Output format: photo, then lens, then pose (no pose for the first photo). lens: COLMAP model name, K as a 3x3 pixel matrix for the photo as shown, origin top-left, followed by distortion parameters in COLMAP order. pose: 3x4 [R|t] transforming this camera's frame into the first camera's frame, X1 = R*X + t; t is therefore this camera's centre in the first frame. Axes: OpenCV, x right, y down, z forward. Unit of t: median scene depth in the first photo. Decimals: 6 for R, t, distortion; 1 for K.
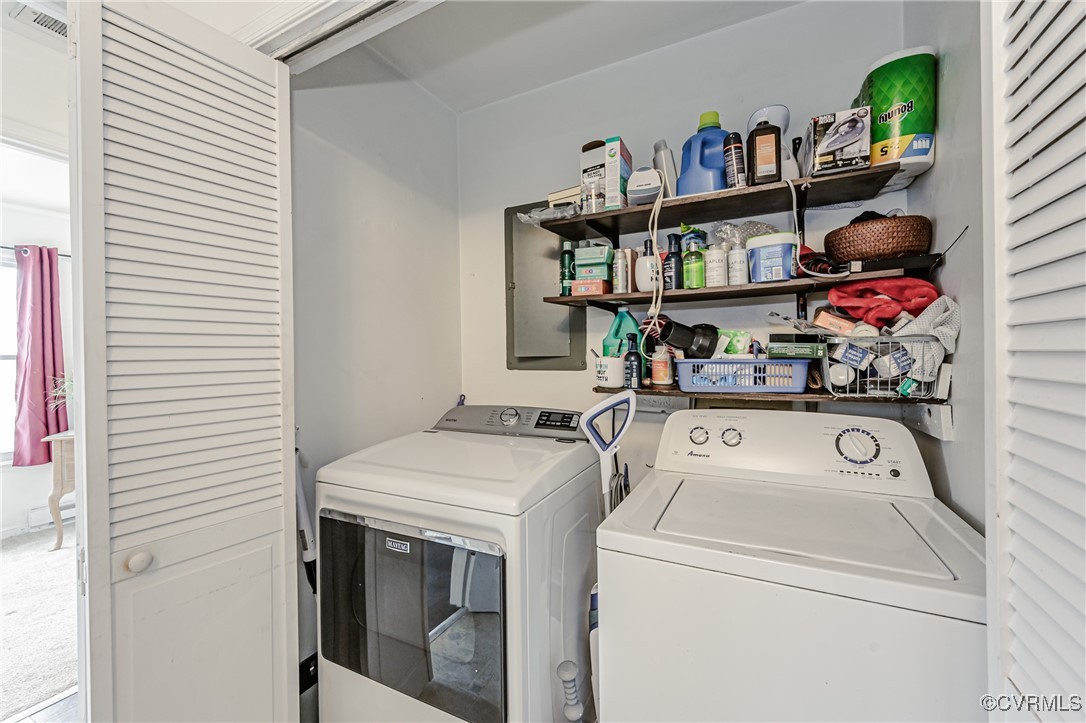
lens RADIAL K [[434.8, 0, 542.1], [0, 434.8, 358.1], [0, 0, 1]] dist [-0.000511, -0.001646]
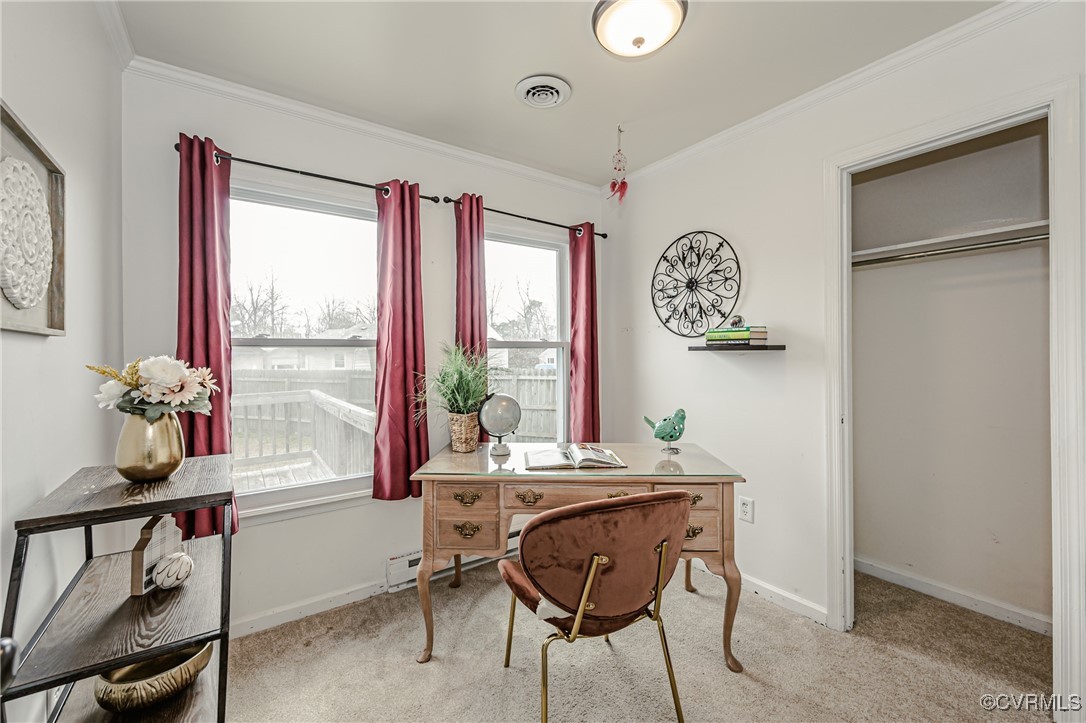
lens RADIAL K [[434.8, 0, 544.0], [0, 434.8, 358.9], [0, 0, 1]] dist [-0.000511, -0.001646]
pose [[0.886457, 0.009623, -0.462711, -0.641684], [-0.007753, 0.999952, 0.005944, 0.017929], [0.462747, -0.001682, 0.886489, 0.495604]]
